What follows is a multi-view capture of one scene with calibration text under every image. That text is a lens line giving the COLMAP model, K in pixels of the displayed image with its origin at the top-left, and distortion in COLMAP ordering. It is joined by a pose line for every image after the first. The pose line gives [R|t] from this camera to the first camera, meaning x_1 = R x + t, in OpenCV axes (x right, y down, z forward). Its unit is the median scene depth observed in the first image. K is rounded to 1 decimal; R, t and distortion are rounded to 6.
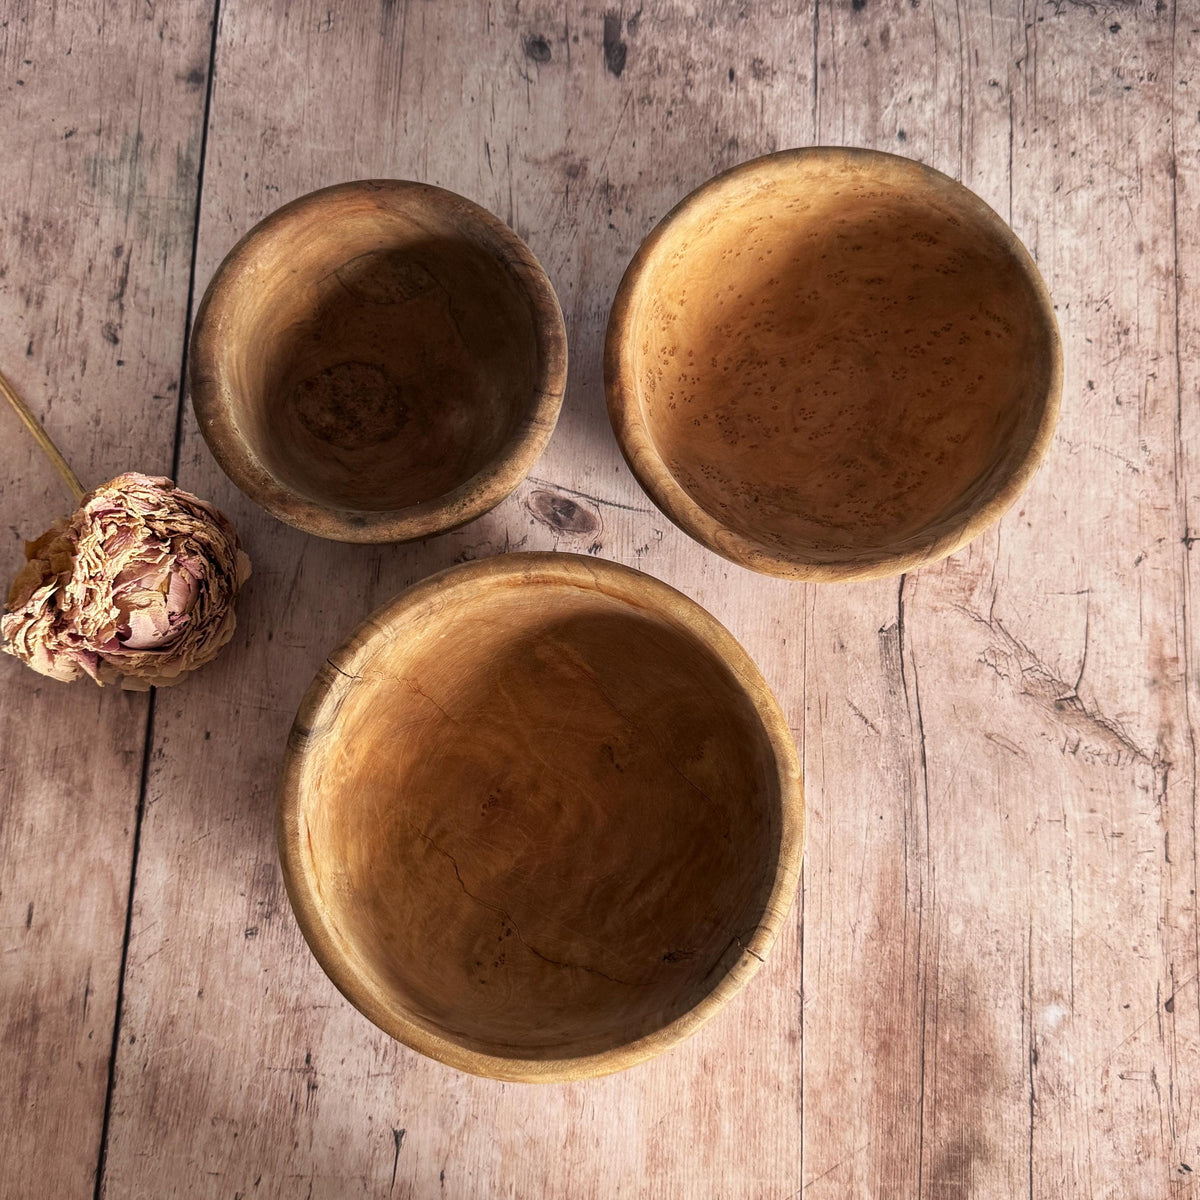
lens RADIAL K [[1458.5, 0, 600.0], [0, 1458.5, 600.0], [0, 0, 1]] dist [0.201098, -0.583199]
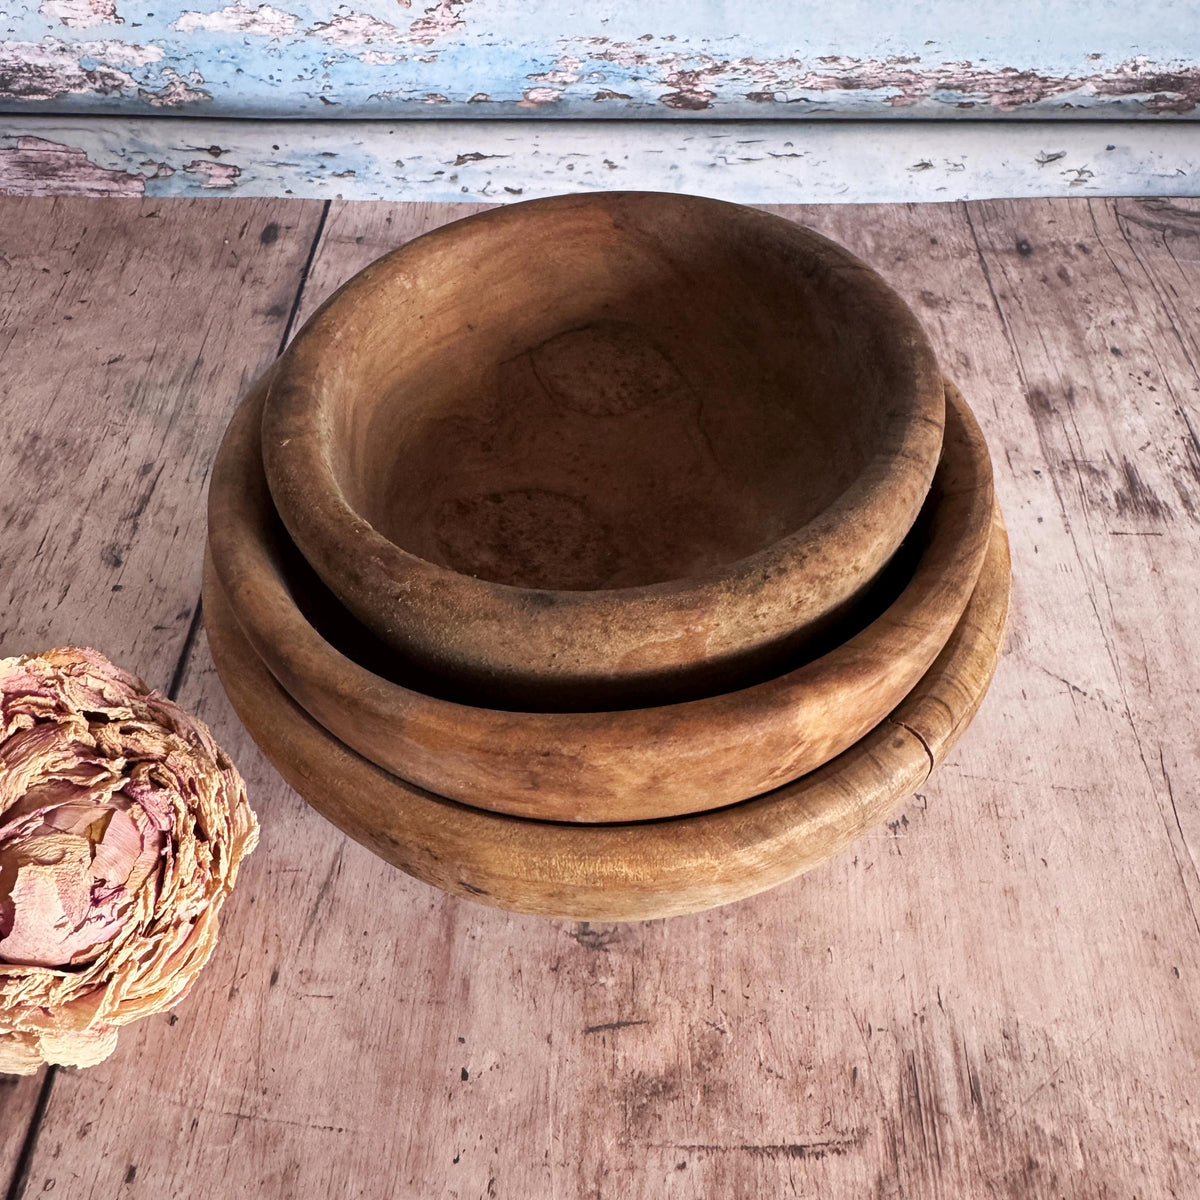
lens RADIAL K [[1139.9, 0, 599.6], [0, 1139.9, 526.8], [0, 0, 1]] dist [-0.008445, 0.005672]
pose [[0.999629, 0.000831, 0.027233, -0.106454], [0.013393, 0.855439, -0.517731, 0.101394], [-0.023727, 0.517904, 0.855110, 0.510891]]
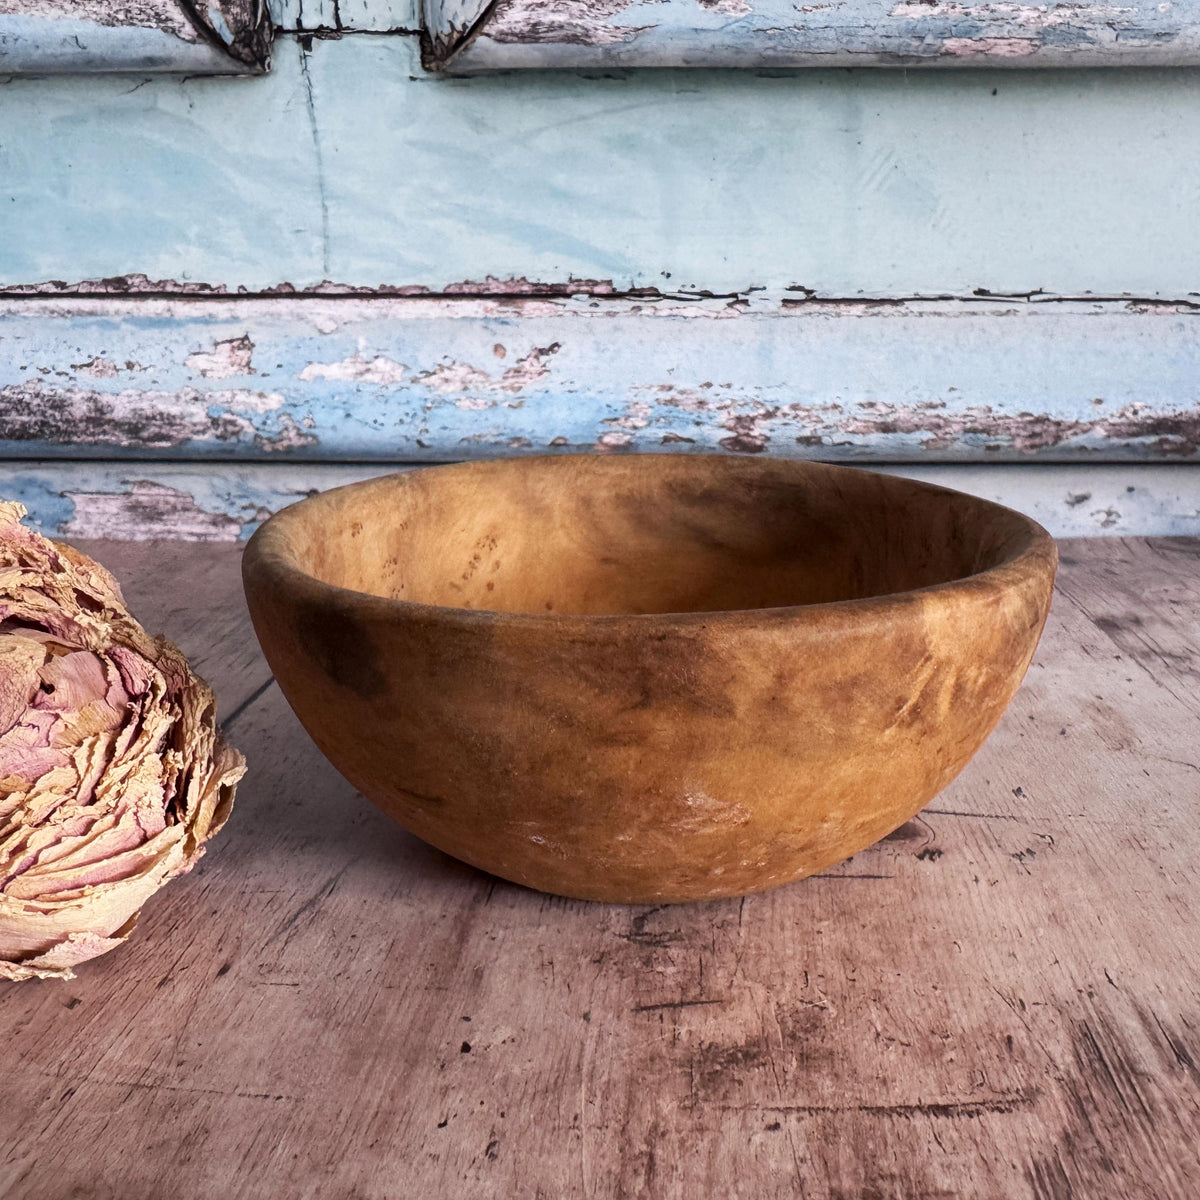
lens RADIAL K [[1141.0, 0, 681.8], [0, 1141.0, 608.9], [0, 0, 1]] dist [-0.008502, 0.006523]
pose [[0.999295, 0.019305, 0.032207, -0.099903], [0.020409, 0.440727, -0.897409, 0.270154], [-0.031519, 0.897434, 0.440022, 0.729932]]
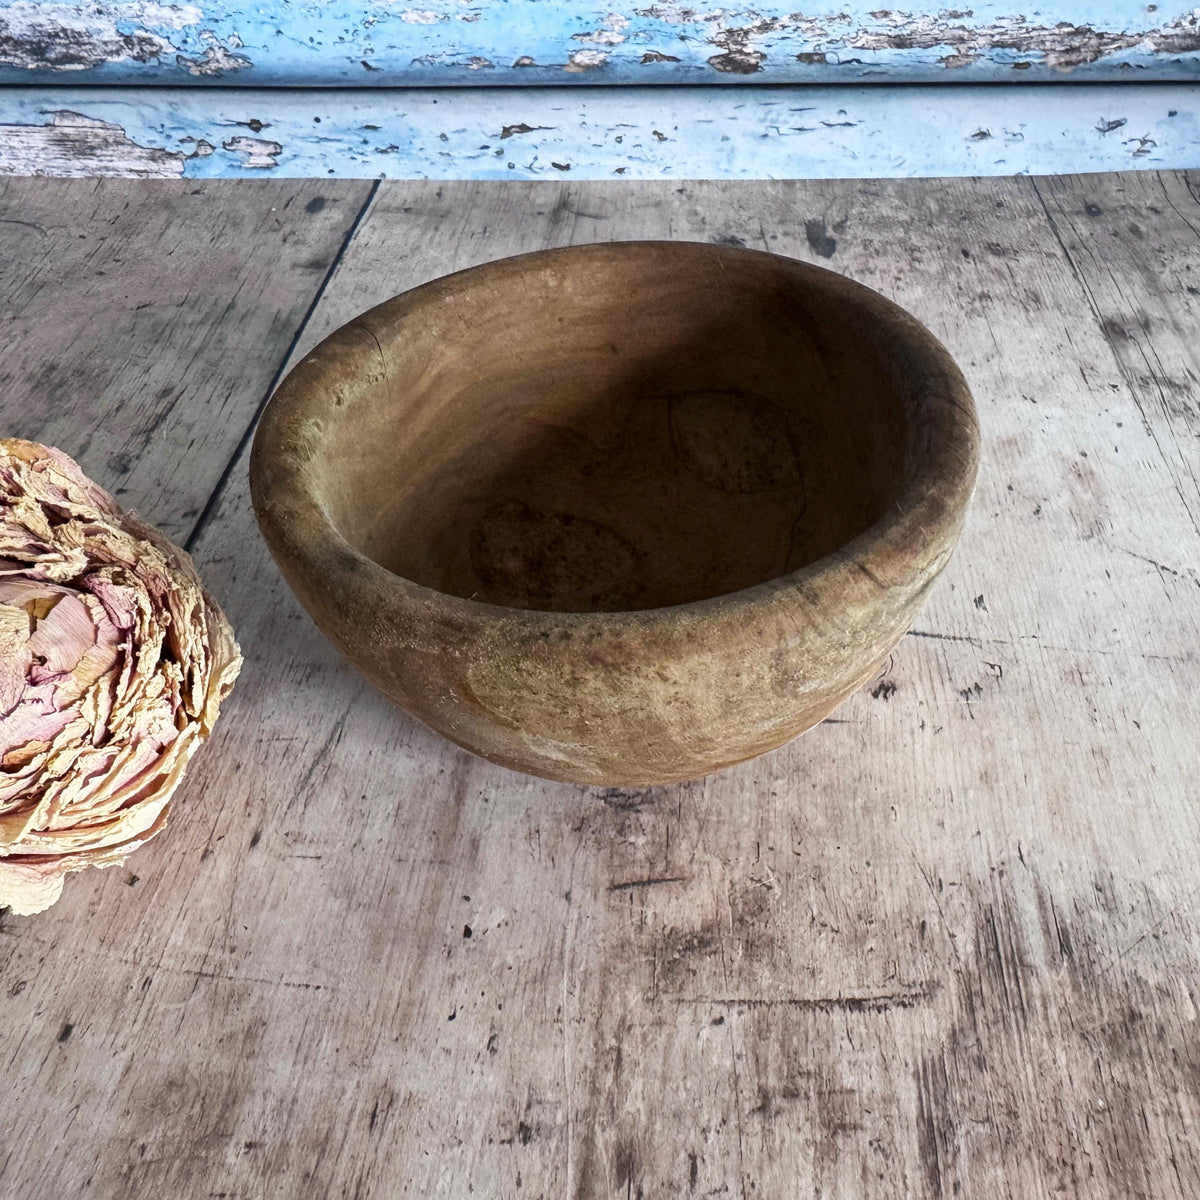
lens RADIAL K [[1138.4, 0, 686.8], [0, 1138.4, 605.3], [0, 0, 1]] dist [-0.007243, 0.002193]
pose [[0.999686, -0.000587, 0.025043, -0.085107], [0.015464, 0.800929, -0.598560, 0.186719], [-0.019707, 0.598760, 0.800686, 0.621016]]
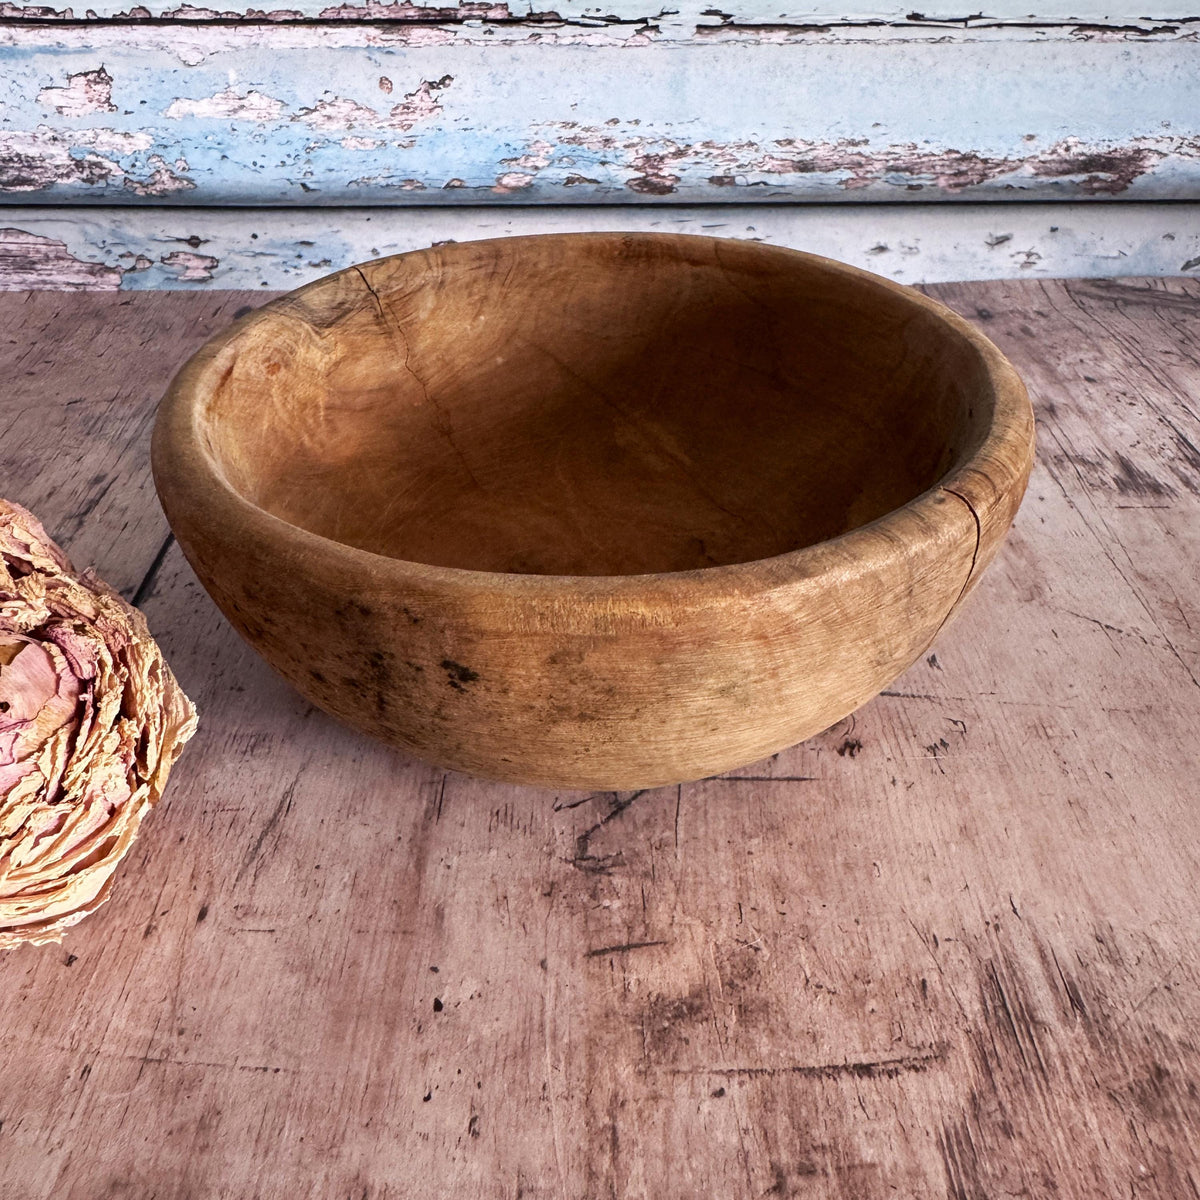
lens RADIAL K [[1139.9, 0, 599.6], [0, 1139.9, 526.8], [0, 0, 1]] dist [-0.008445, 0.005672]
pose [[0.997846, -0.007135, 0.065211, -0.117774], [0.052997, 0.673532, -0.737255, 0.206291], [-0.038661, 0.739123, 0.672460, 0.641693]]
